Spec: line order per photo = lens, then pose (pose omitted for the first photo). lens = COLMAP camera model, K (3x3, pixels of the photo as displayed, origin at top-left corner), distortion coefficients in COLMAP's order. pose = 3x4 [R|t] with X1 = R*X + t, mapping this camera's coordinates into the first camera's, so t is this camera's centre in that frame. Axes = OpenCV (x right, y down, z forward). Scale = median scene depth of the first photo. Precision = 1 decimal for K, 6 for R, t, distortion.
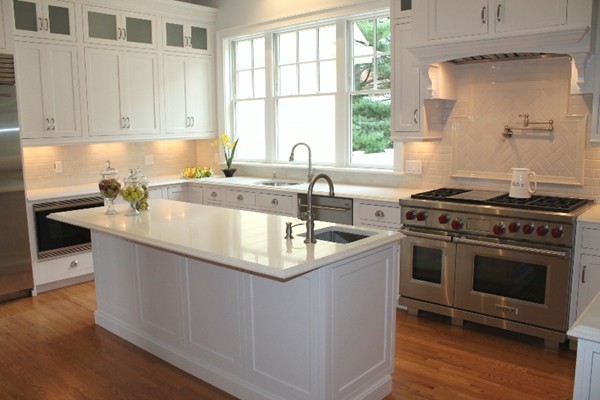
lens RADIAL K [[507.7, 0, 294.8], [0, 507.7, 199.3], [0, 0, 1]] dist [-0.158796, 0.121161]
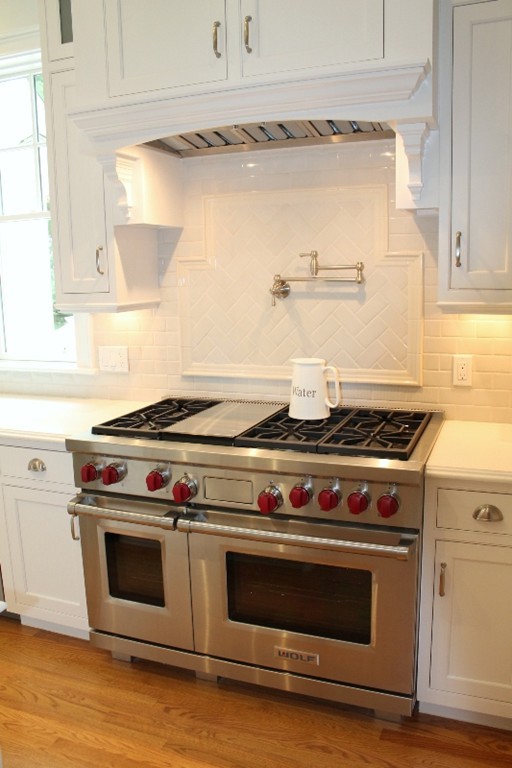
lens RADIAL K [[649.9, 0, 257.8], [0, 649.9, 384.0], [0, 0, 1]] dist [-0.158796, 0.121161]
pose [[0.940142, -0.068221, 0.333884, 0.186985], [0.060487, 0.997606, 0.033516, -0.063073], [-0.335371, -0.011314, 0.942018, 0.393189]]
